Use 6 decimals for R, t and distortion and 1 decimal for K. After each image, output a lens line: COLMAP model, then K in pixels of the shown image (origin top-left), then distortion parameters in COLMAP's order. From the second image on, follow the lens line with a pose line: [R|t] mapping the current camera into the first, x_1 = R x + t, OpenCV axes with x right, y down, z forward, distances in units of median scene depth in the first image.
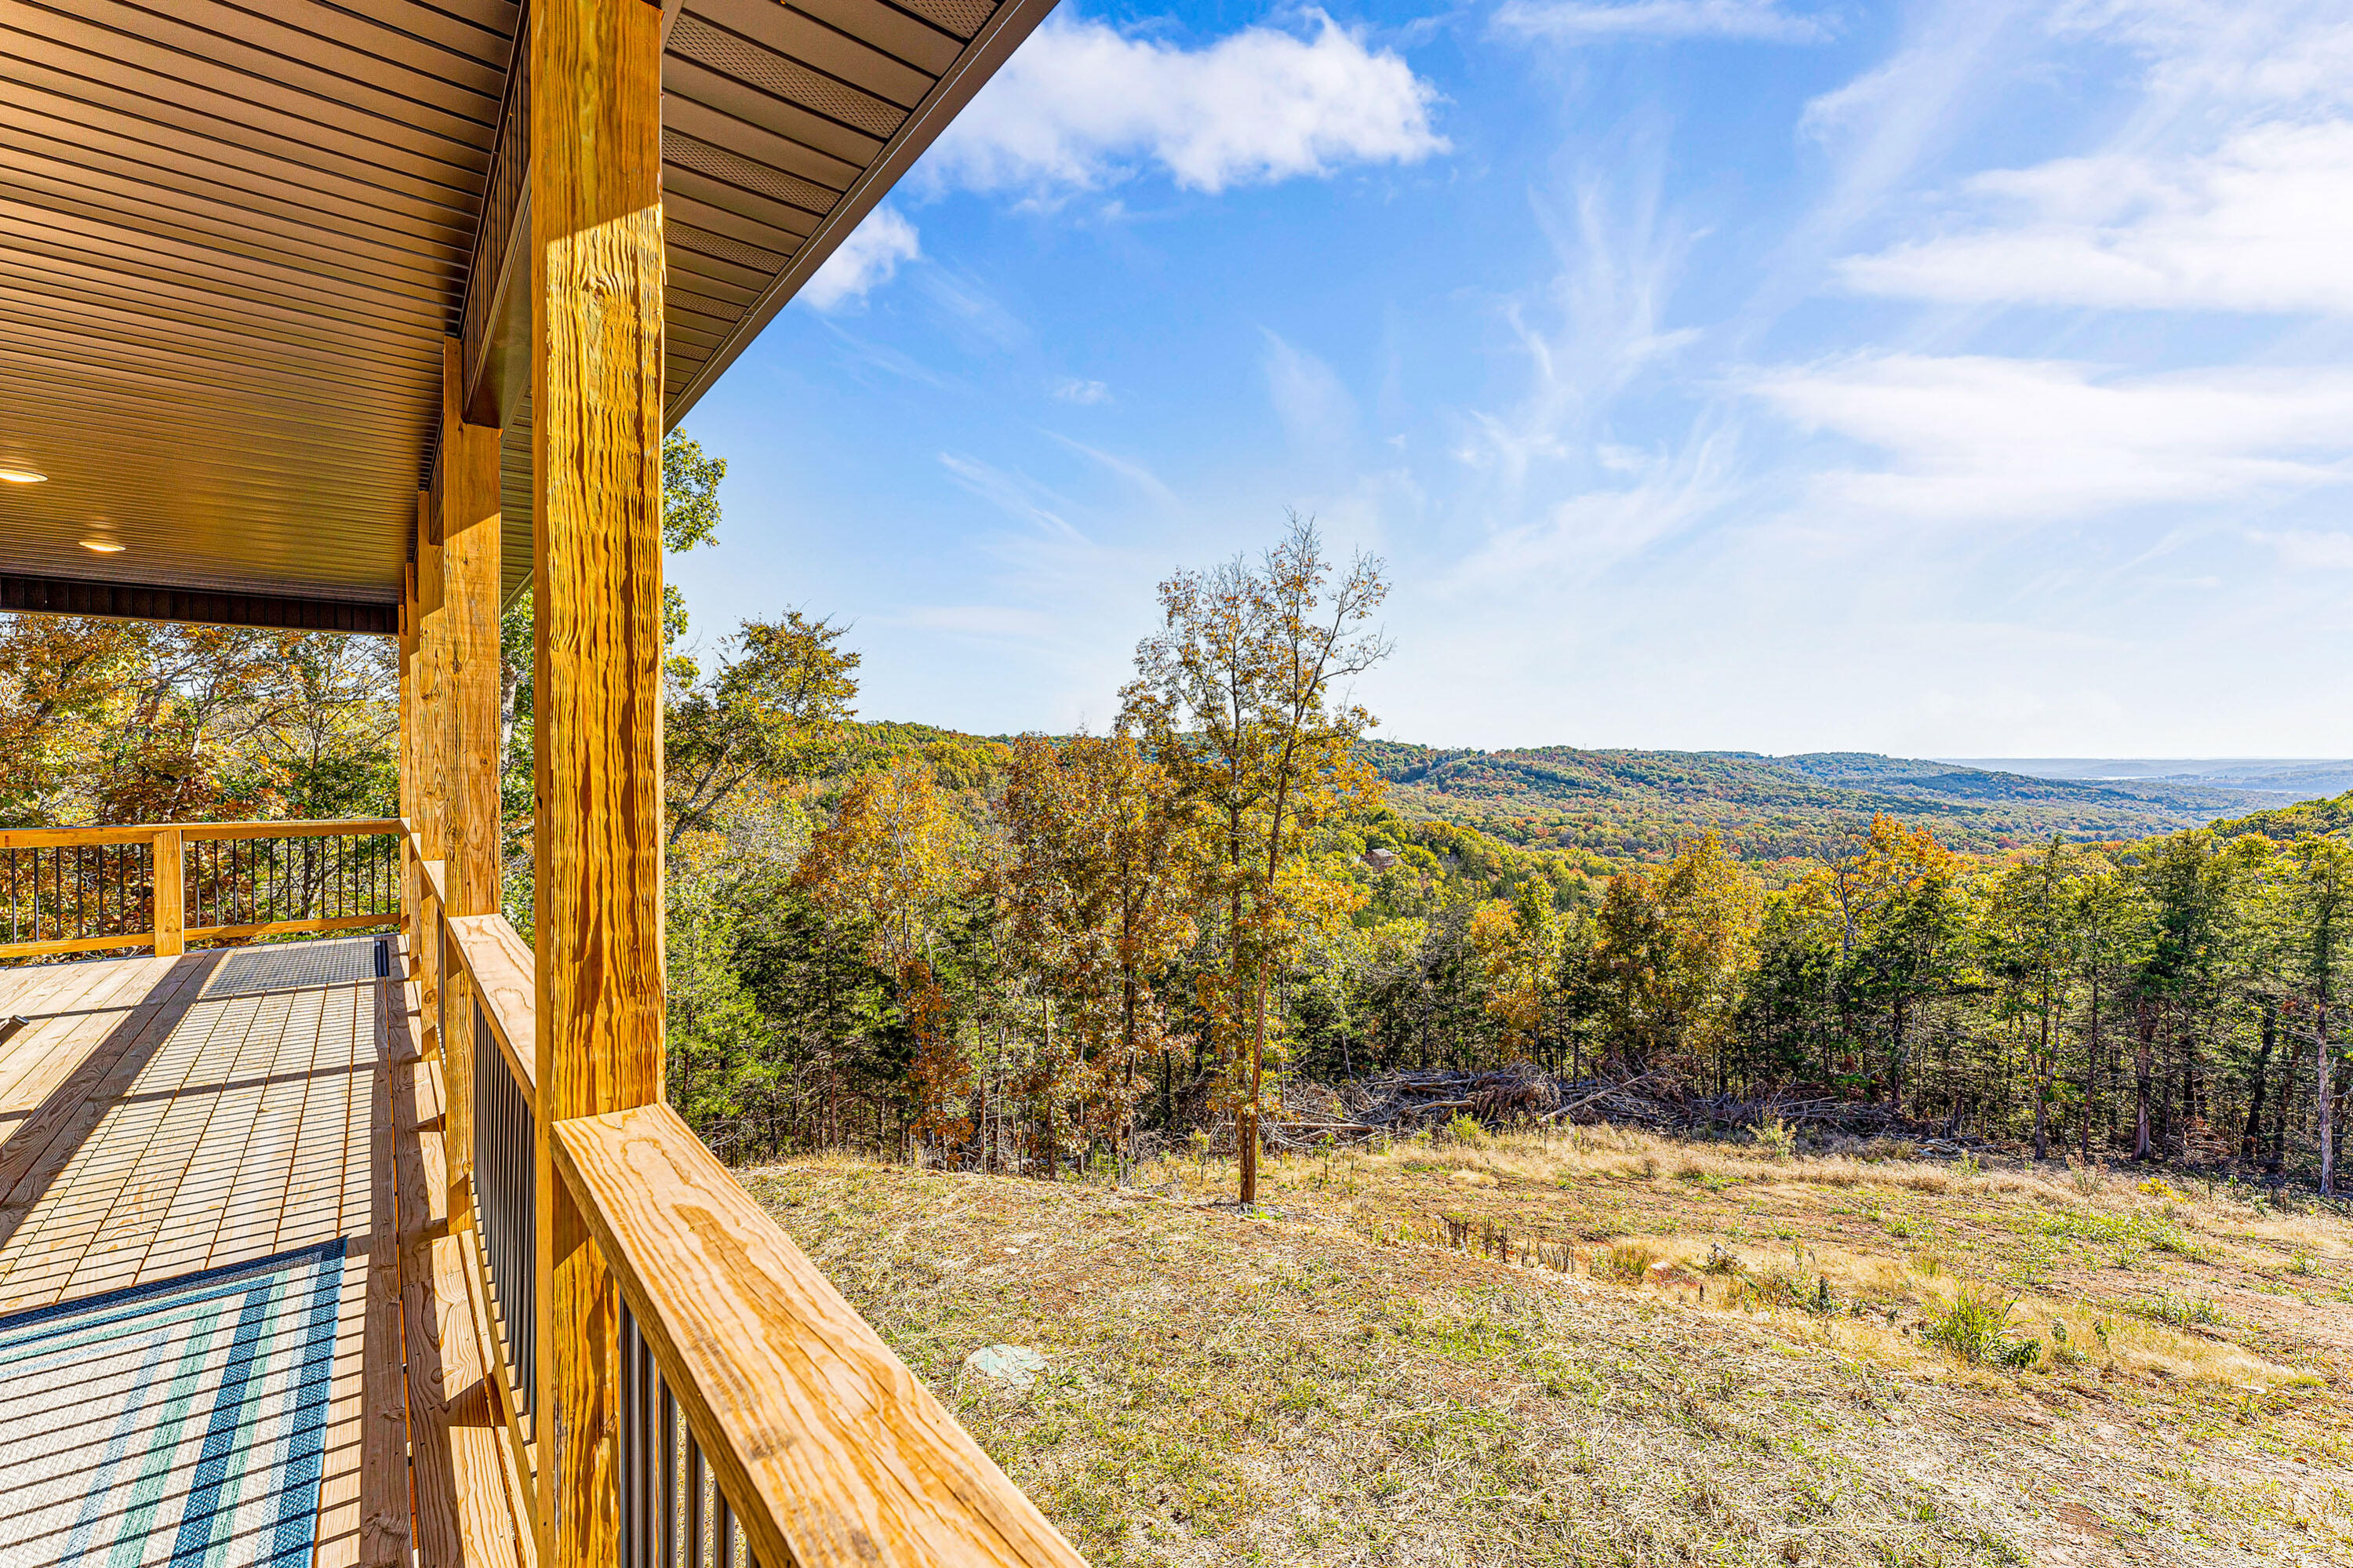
lens RADIAL K [[960.1, 0, 1164.1], [0, 960.1, 753.3], [0, 0, 1]] dist [0.001636, 0.000009]
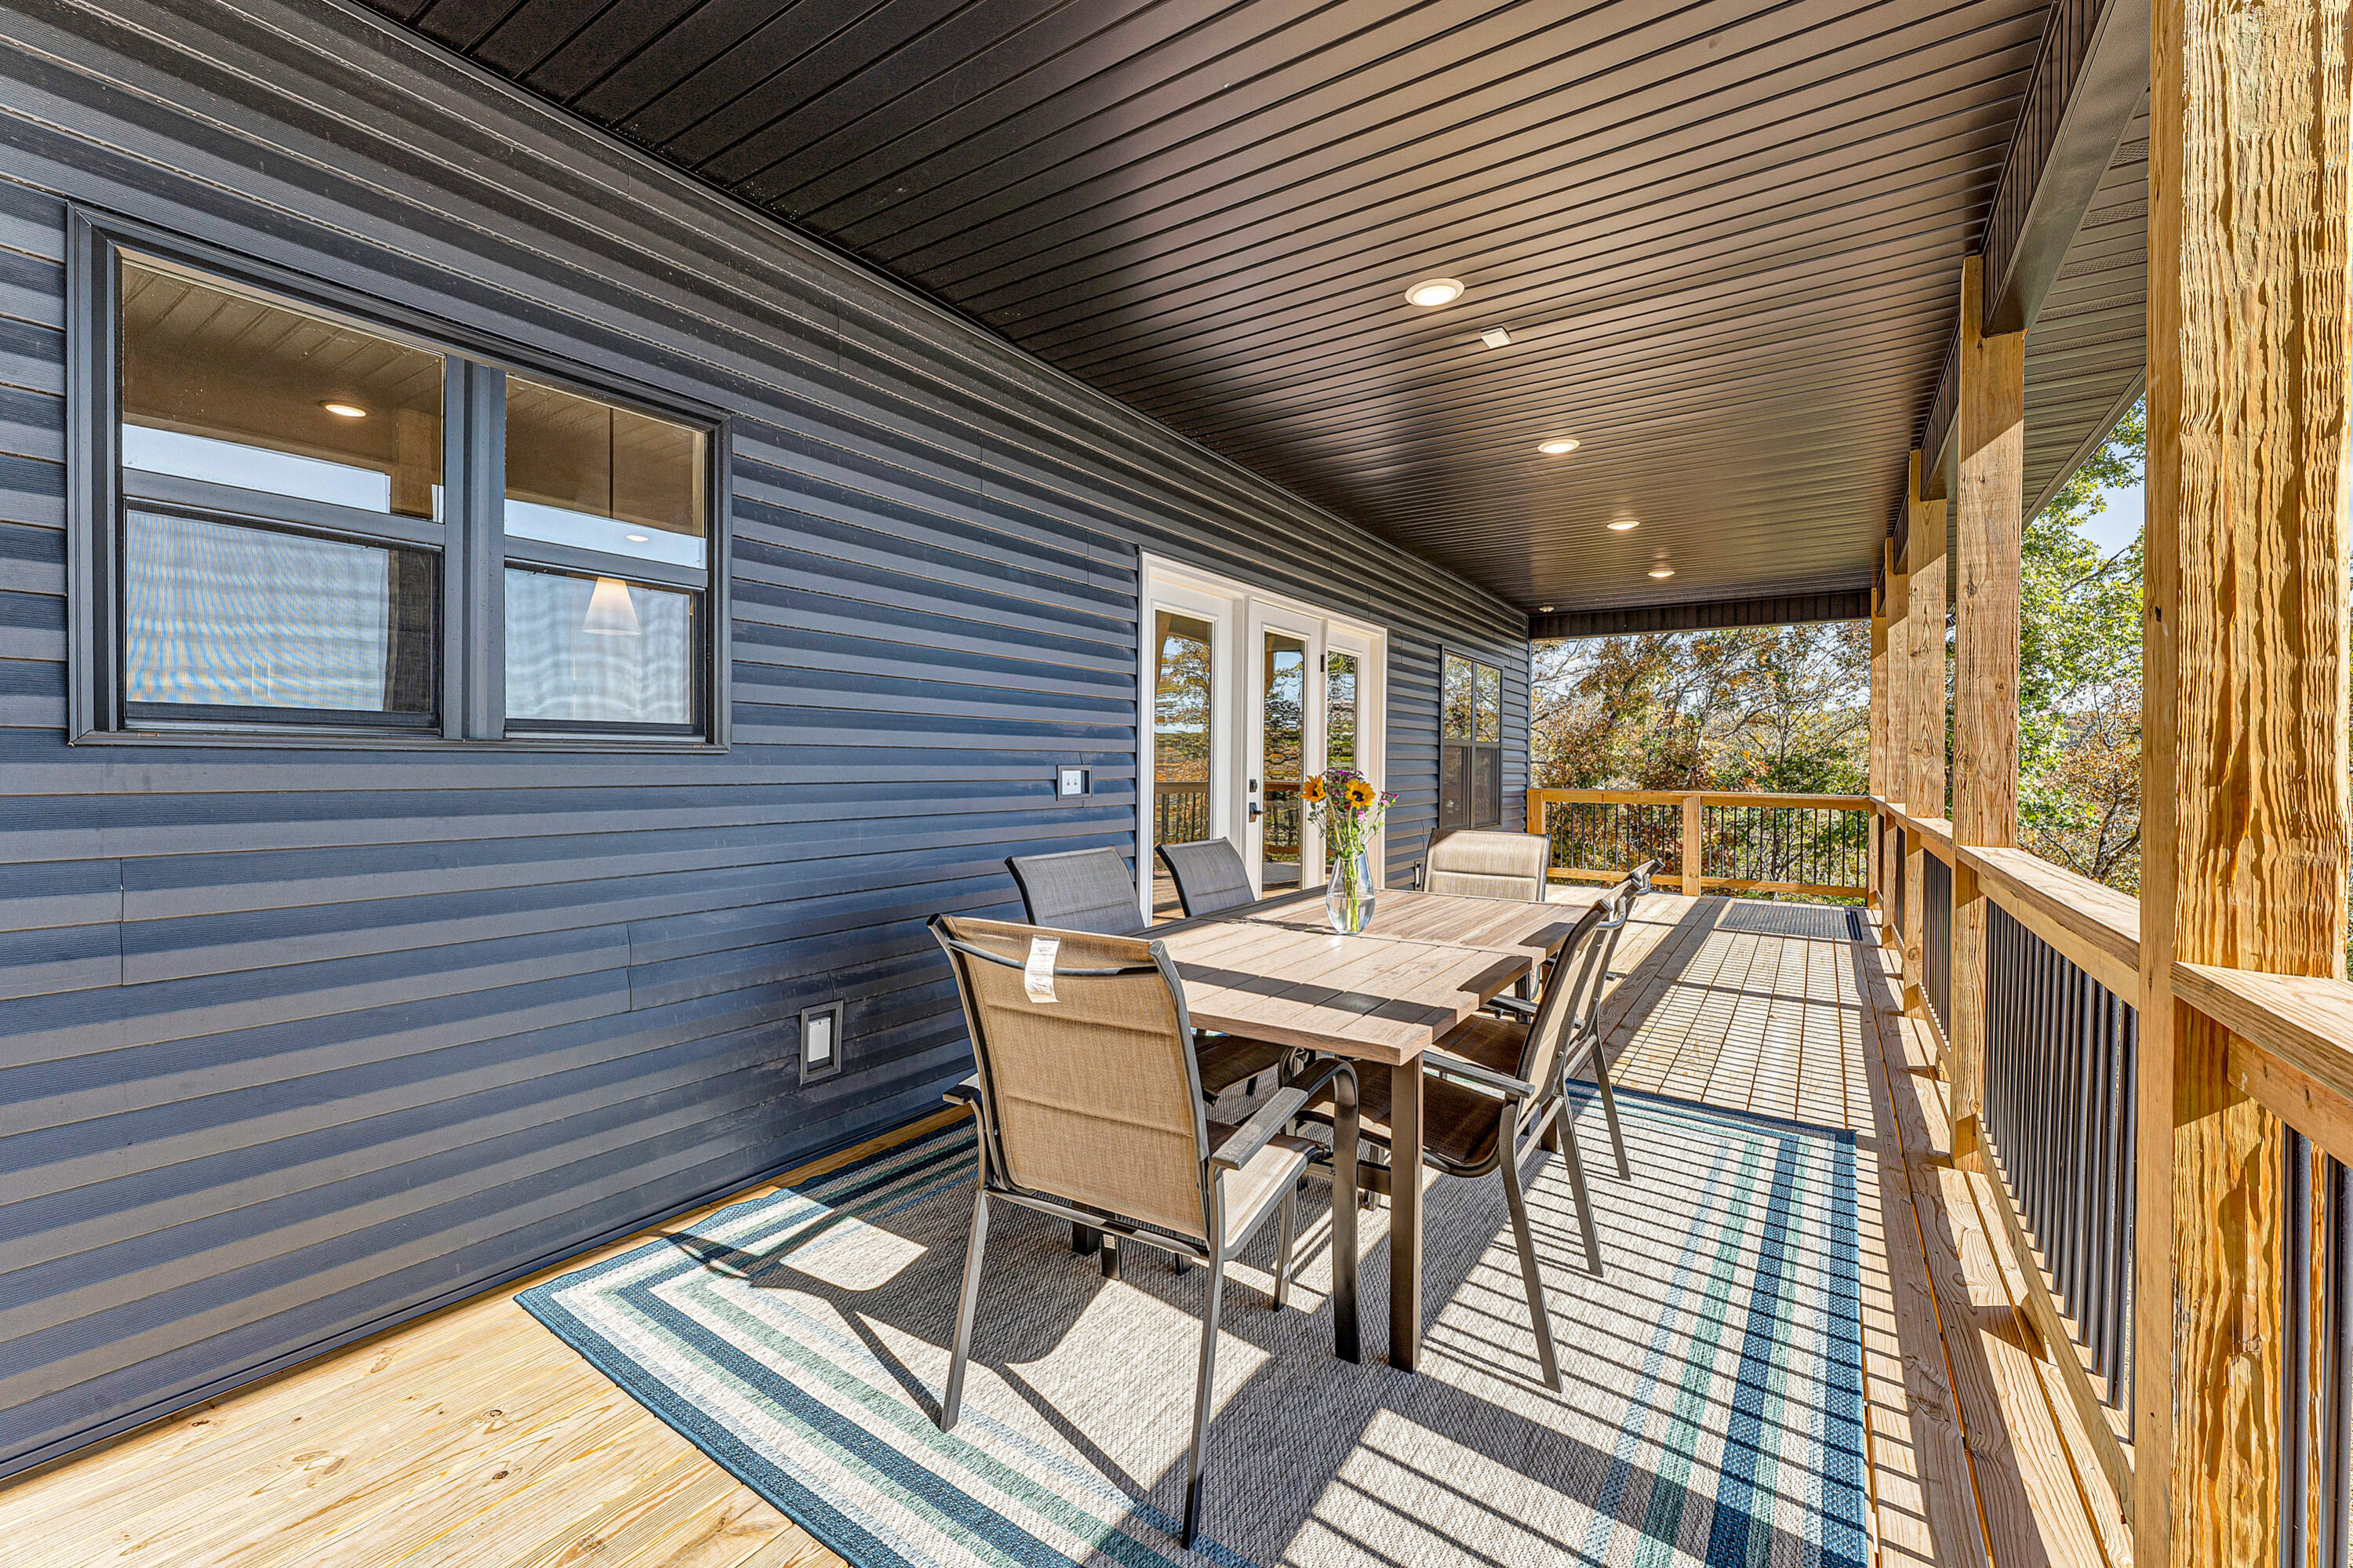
lens RADIAL K [[960.1, 0, 1164.1], [0, 960.1, 753.3], [0, 0, 1]] dist [0.001636, 0.000009]
pose [[0.274332, 0.001099, -0.961634, -0.010302], [-0.003494, 0.999994, 0.000146, 0.084181], [0.961629, 0.003320, 0.274334, -0.076631]]
